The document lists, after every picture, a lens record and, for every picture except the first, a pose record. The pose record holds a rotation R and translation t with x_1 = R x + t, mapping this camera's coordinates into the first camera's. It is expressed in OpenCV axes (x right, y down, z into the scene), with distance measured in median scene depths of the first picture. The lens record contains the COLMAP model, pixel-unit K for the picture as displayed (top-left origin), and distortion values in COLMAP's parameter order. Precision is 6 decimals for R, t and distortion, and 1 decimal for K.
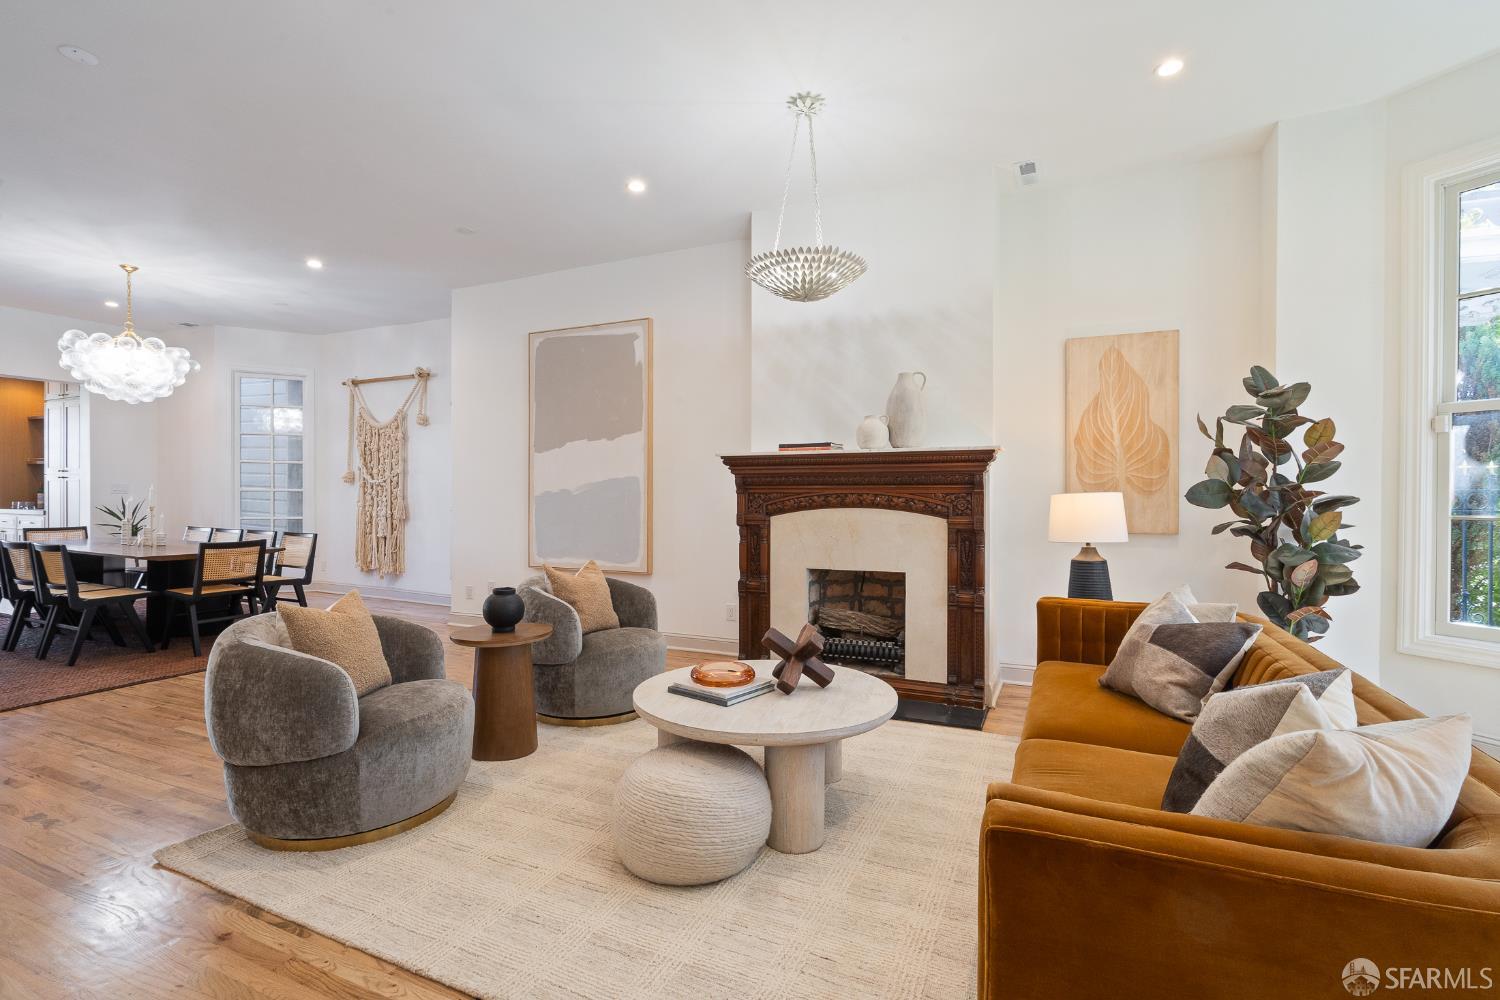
lens RADIAL K [[694.0, 0, 747.9], [0, 694.0, 489.9], [0, 0, 1]] dist [-0.001864, 0.000281]
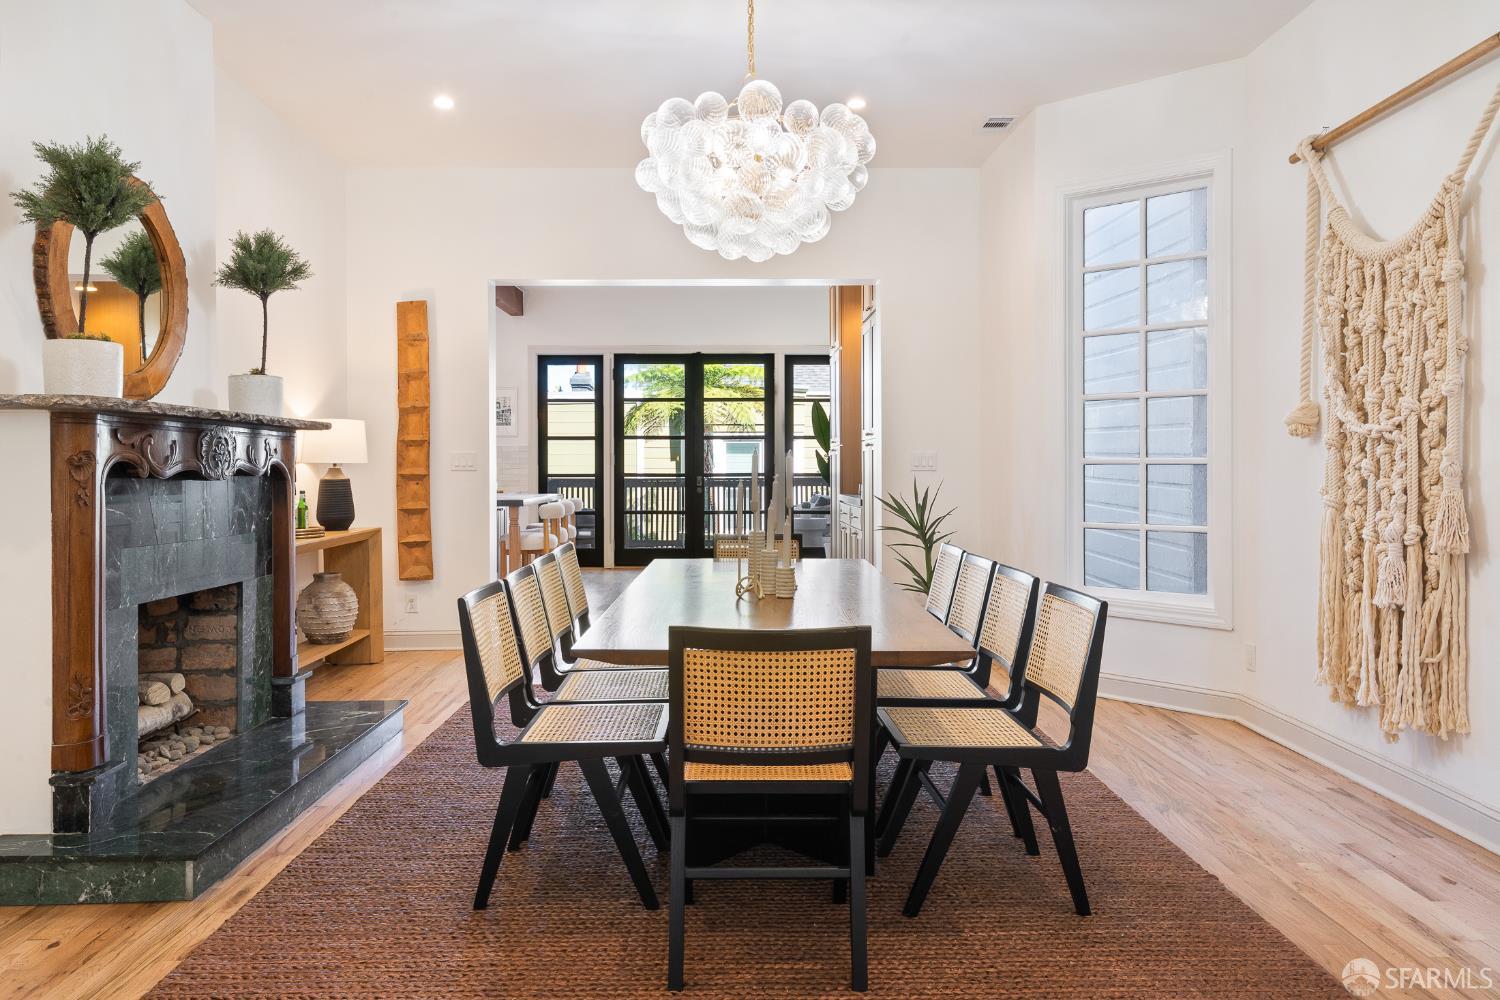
lens RADIAL K [[1038.3, 0, 745.3], [0, 1038.3, 481.1], [0, 0, 1]] dist [0.002166, 0.002145]
pose [[0.431014, 0.002415, -0.902342, -0.415166], [0.008422, 0.999942, 0.006699, 0.011266], [0.902306, -0.010487, 0.430968, 0.961819]]
